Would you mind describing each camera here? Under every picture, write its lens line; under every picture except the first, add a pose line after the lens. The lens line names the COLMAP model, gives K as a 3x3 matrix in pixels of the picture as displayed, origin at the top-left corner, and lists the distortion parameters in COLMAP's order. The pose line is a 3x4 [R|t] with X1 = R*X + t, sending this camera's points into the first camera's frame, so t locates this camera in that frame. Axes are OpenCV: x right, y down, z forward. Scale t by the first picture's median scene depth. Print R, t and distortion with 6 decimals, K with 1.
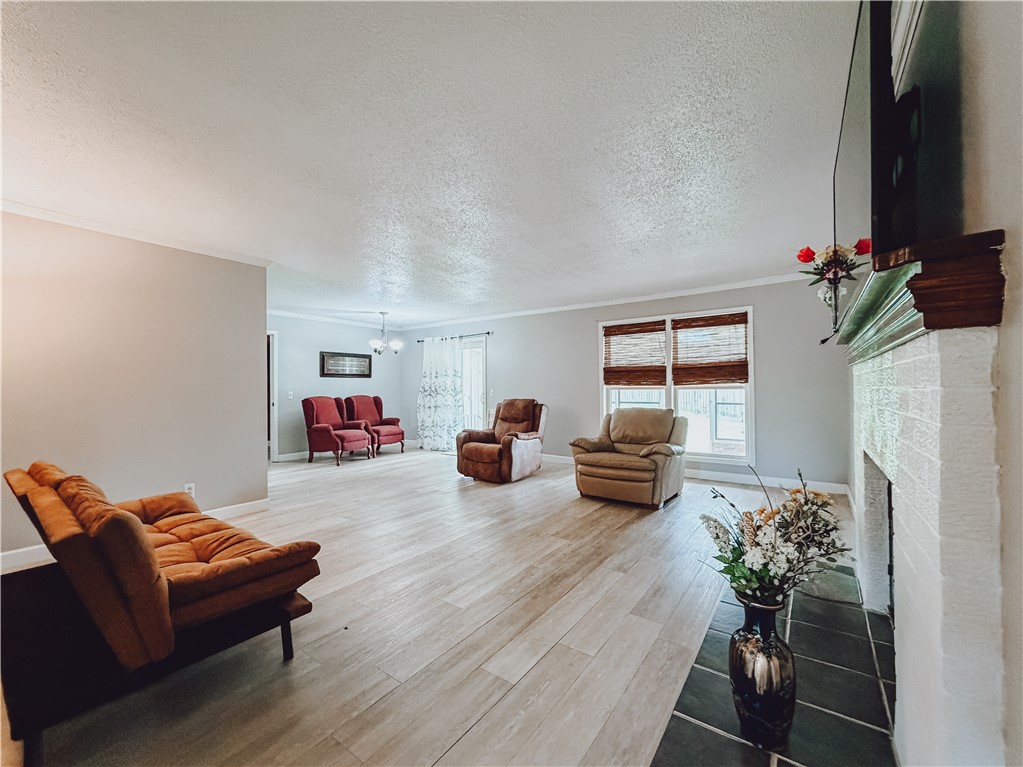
lens RADIAL K [[416.3, 0, 509.0], [0, 416.3, 386.0], [0, 0, 1]] dist [0.000125, 0.000016]
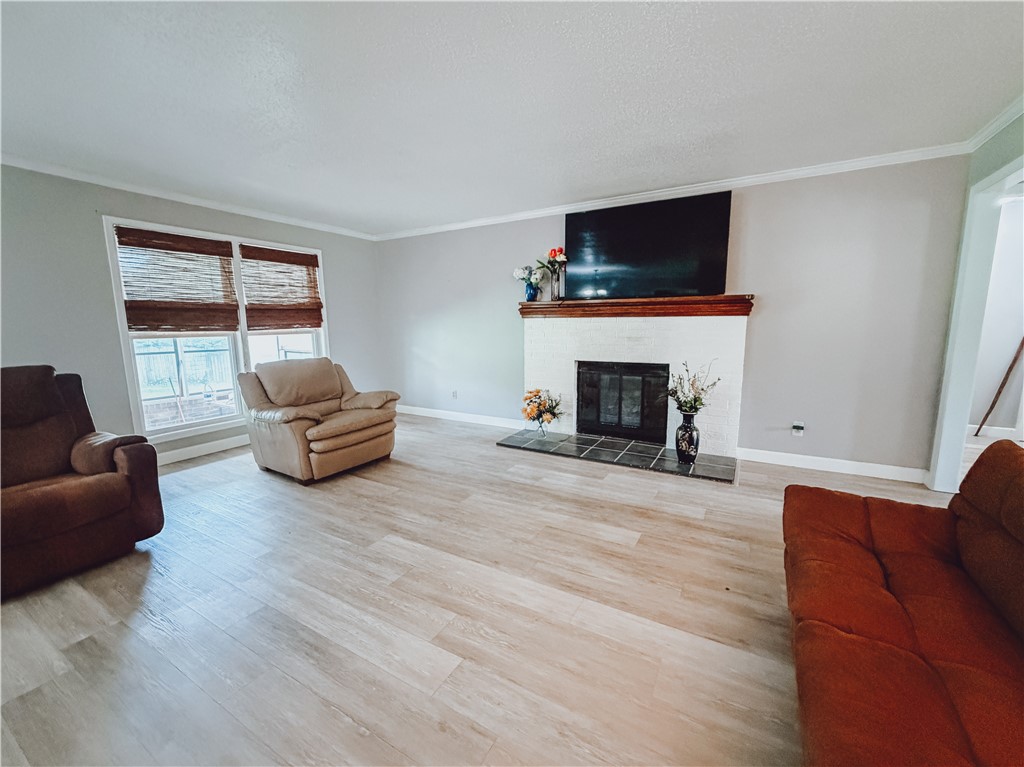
lens RADIAL K [[416.7, 0, 509.5], [0, 416.7, 386.0], [0, 0, 1]] dist [0.000125, 0.000016]
pose [[-0.100637, -0.140215, 0.984993, -0.568699], [0.004271, 0.989949, 0.141357, -0.008907], [-0.994914, 0.018433, -0.099027, 0.738599]]
